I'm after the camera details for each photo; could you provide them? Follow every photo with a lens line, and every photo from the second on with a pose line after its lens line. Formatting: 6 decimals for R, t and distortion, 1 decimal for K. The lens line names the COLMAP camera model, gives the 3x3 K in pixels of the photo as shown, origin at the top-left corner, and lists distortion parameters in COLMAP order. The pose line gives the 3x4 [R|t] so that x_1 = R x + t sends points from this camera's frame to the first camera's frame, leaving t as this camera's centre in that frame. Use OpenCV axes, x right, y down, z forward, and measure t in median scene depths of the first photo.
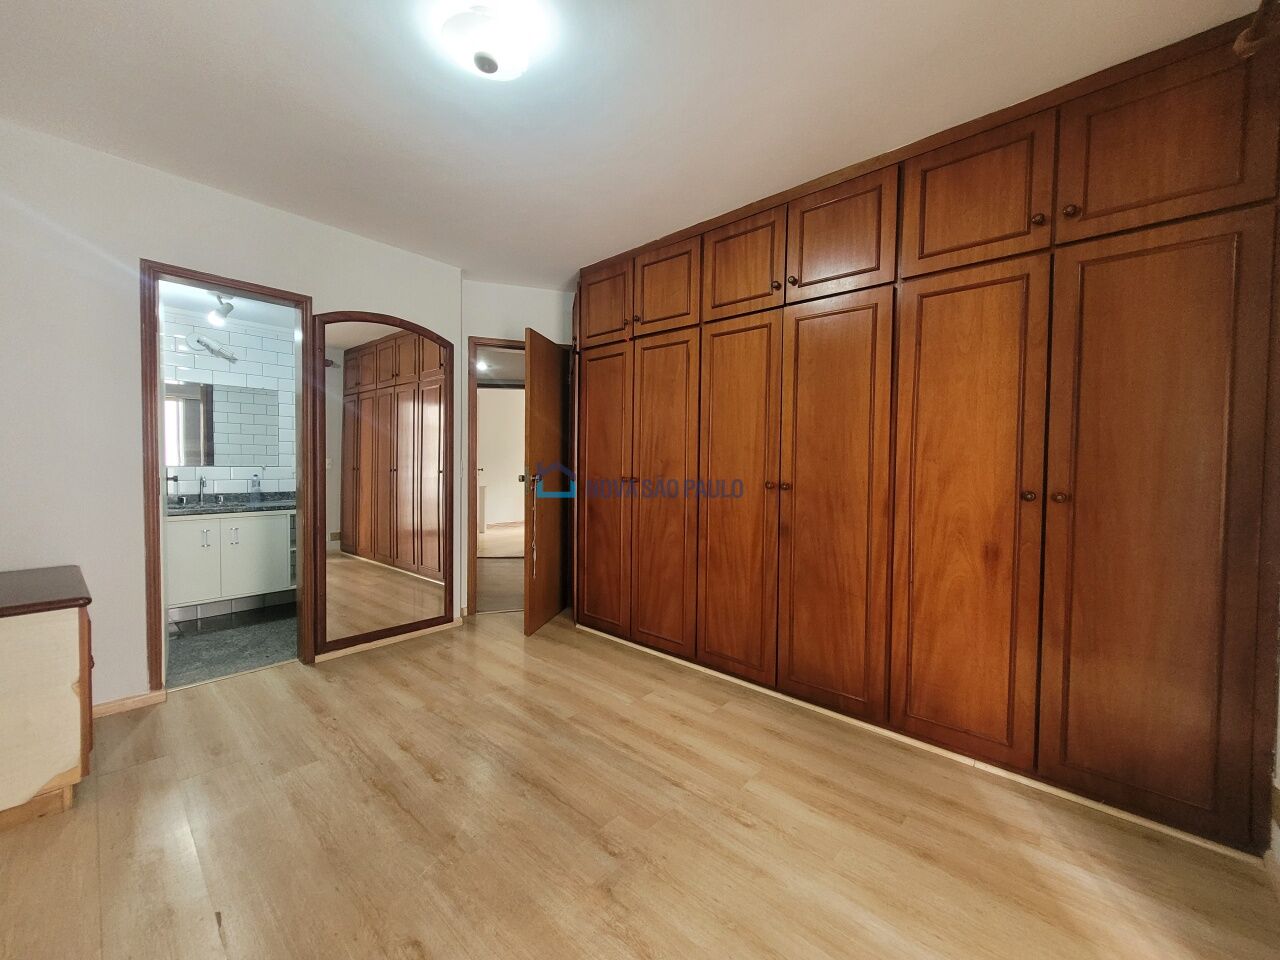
lens RADIAL K [[508.6, 0, 640.0], [0, 508.6, 480.0], [0, 0, 1]] dist [0.000886, -0.000057]
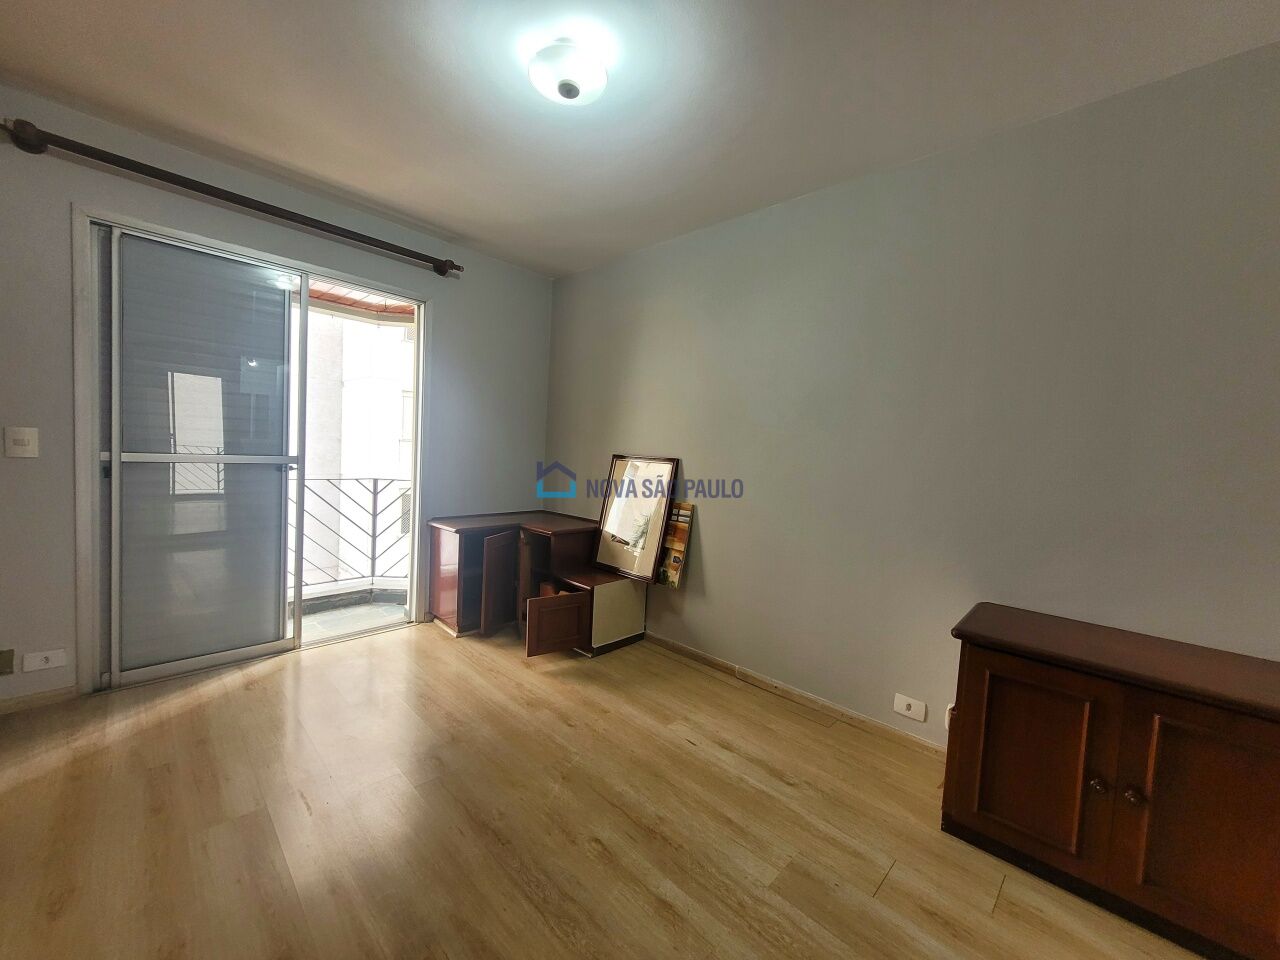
lens RADIAL K [[501.7, 0, 640.4], [0, 501.7, 477.0], [0, 0, 1]] dist [0.002737, -0.000079]
pose [[-0.997174, -0.064517, 0.038498, -0.514617], [-0.061162, 0.994692, 0.082747, -0.101788], [-0.043633, 0.080159, -0.995827, 1.985916]]
